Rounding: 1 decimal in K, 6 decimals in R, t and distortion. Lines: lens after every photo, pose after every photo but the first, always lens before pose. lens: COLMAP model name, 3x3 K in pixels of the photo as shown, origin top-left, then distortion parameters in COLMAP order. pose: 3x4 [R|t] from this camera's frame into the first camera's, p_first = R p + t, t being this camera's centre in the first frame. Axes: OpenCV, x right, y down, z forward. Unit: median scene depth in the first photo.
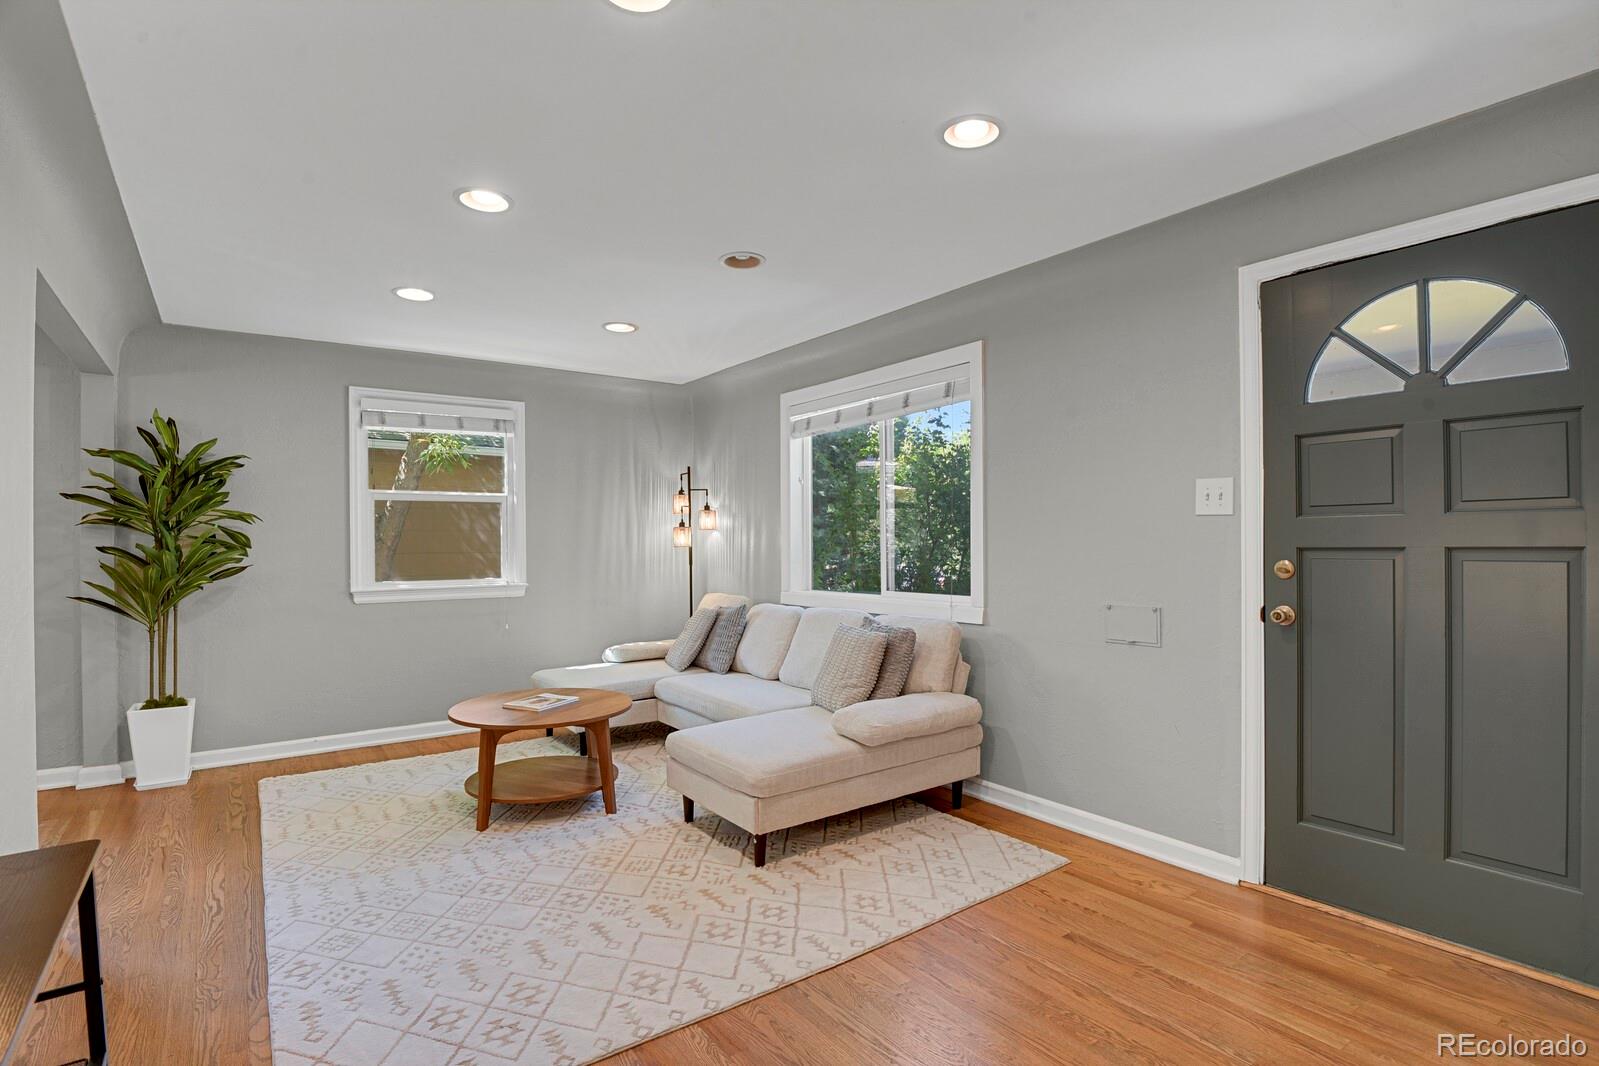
lens RADIAL K [[782.9, 0, 803.8], [0, 782.9, 537.4], [0, 0, 1]] dist [-0.021057, -0.005680]
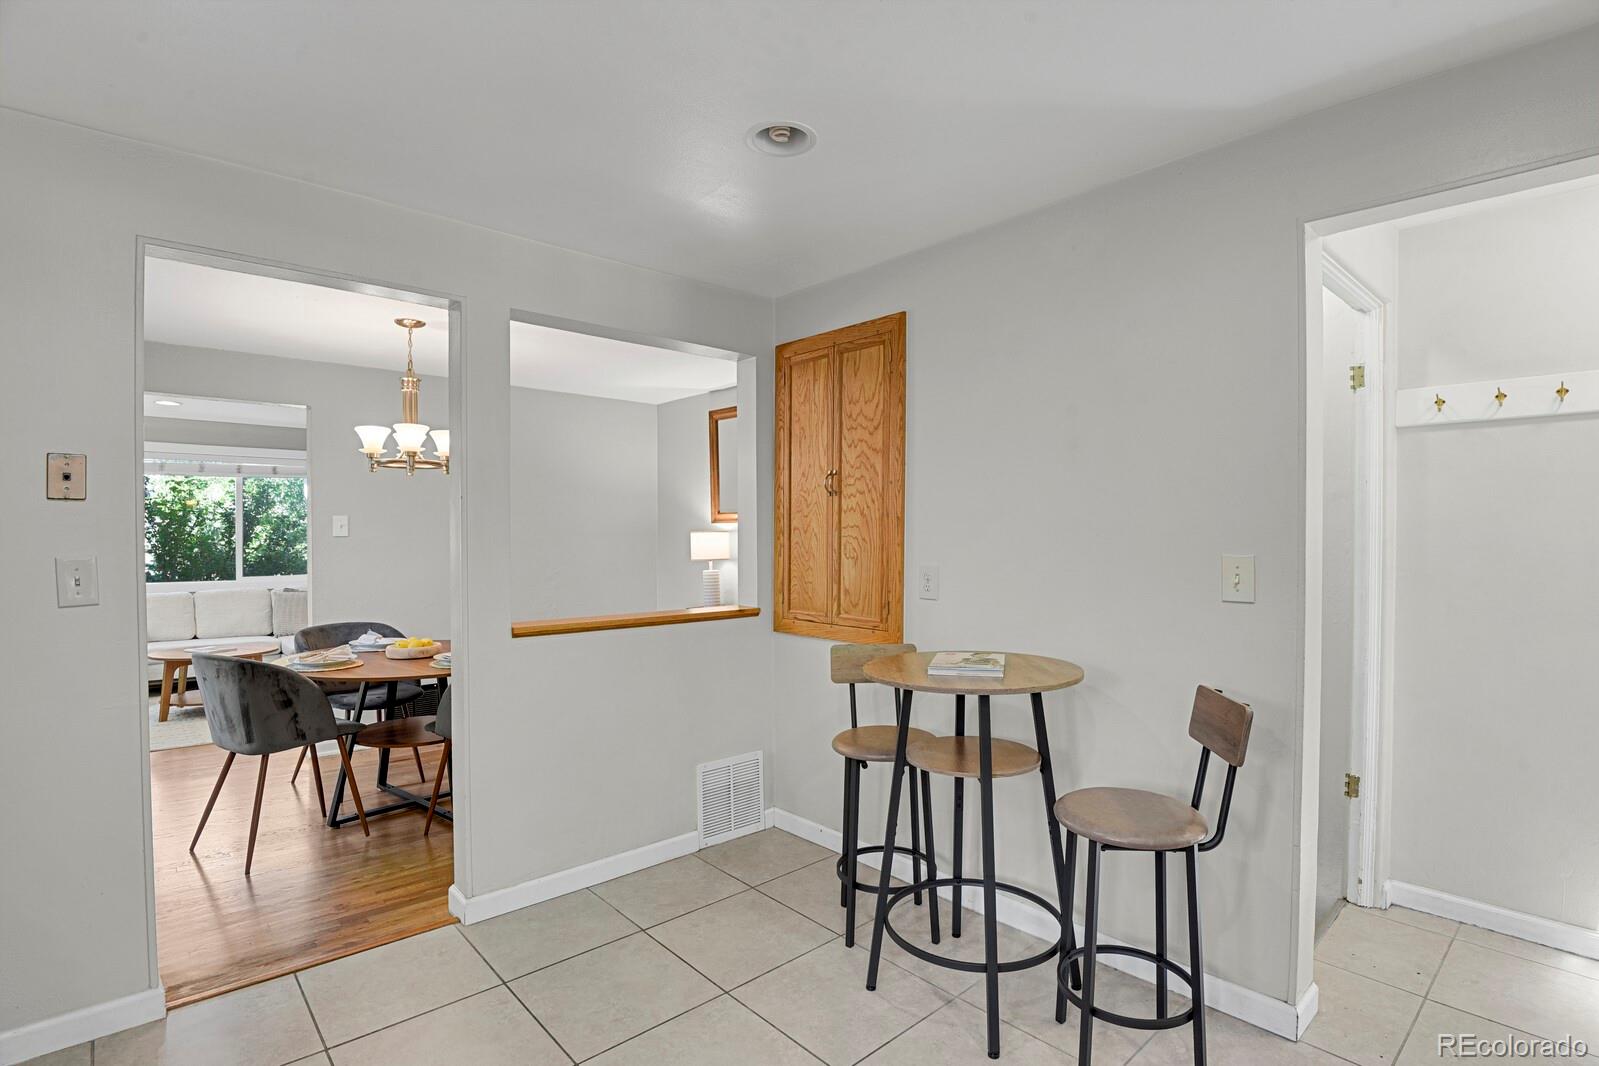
lens RADIAL K [[782.9, 0, 799.1], [0, 782.9, 538.3], [0, 0, 1]] dist [-0.021057, -0.005680]
pose [[-0.097446, 0.004613, 0.995230, -1.924420], [0.000358, 0.999989, -0.004600, -0.008582], [-0.995241, -0.000092, -0.097446, -0.037902]]
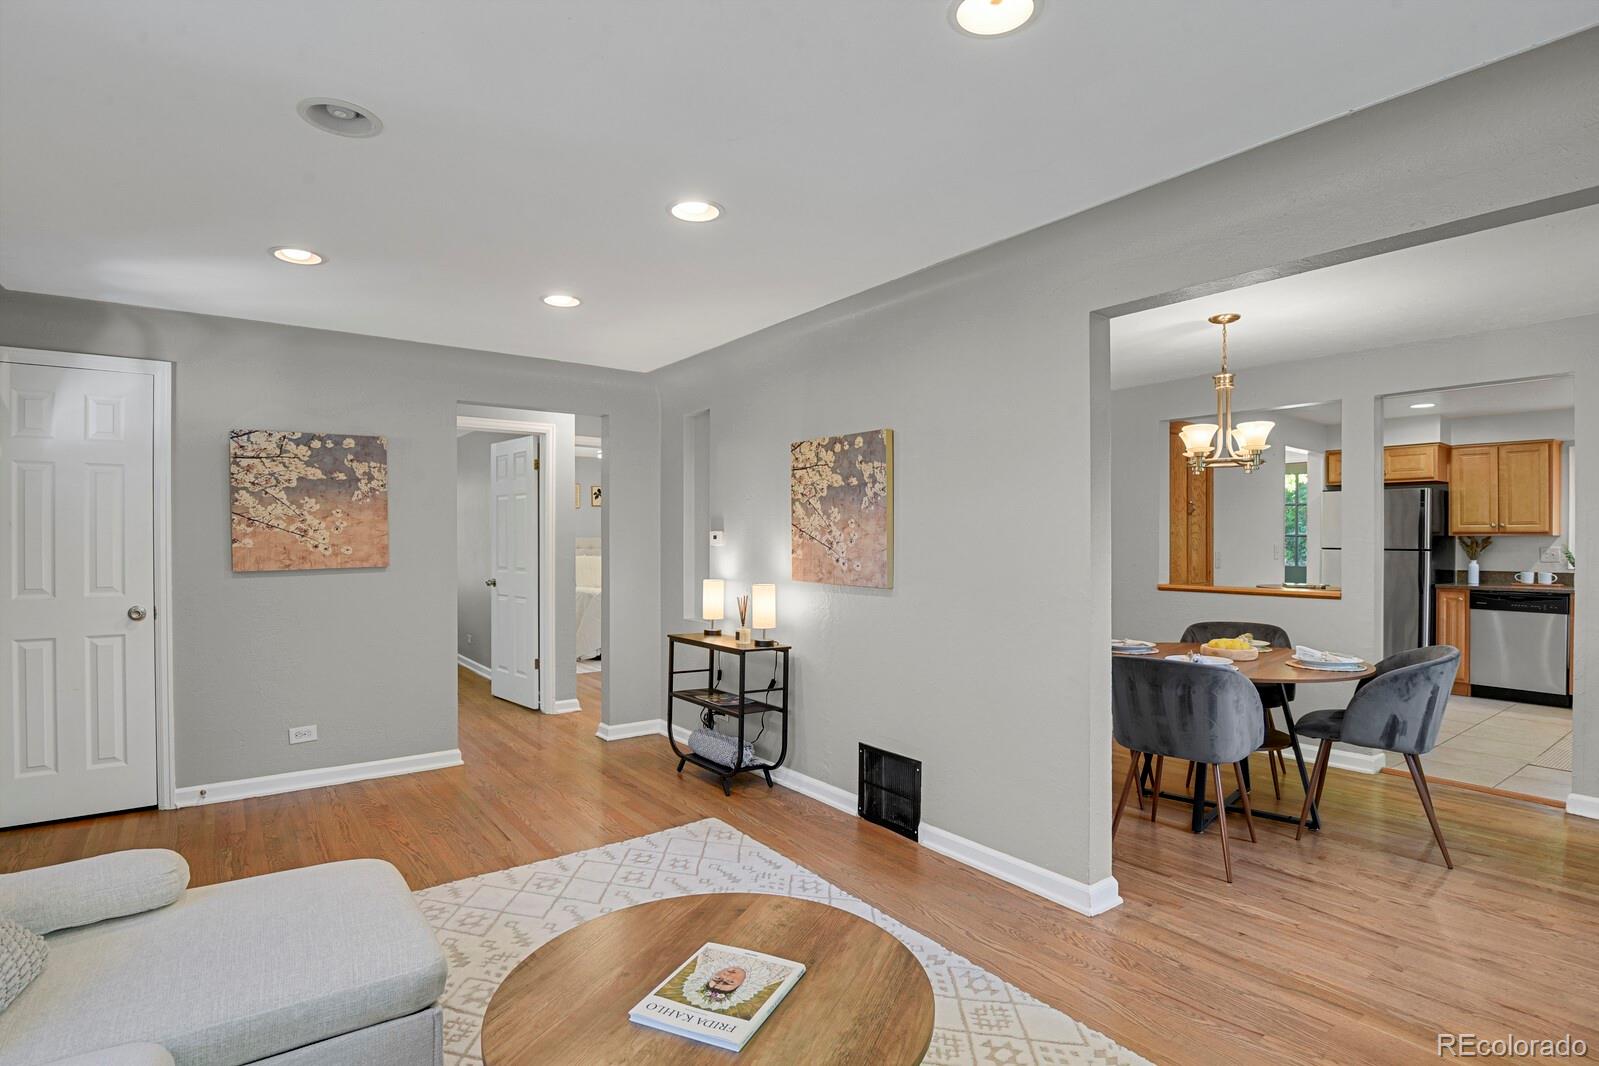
lens RADIAL K [[782.9, 0, 802.0], [0, 782.9, 539.6], [0, 0, 1]] dist [-0.021057, -0.005680]
pose [[-0.999959, 0.007590, -0.004996, -0.357466], [0.007601, 0.999969, -0.002108, -0.013600], [0.004980, -0.002146, -0.999985, 1.314862]]
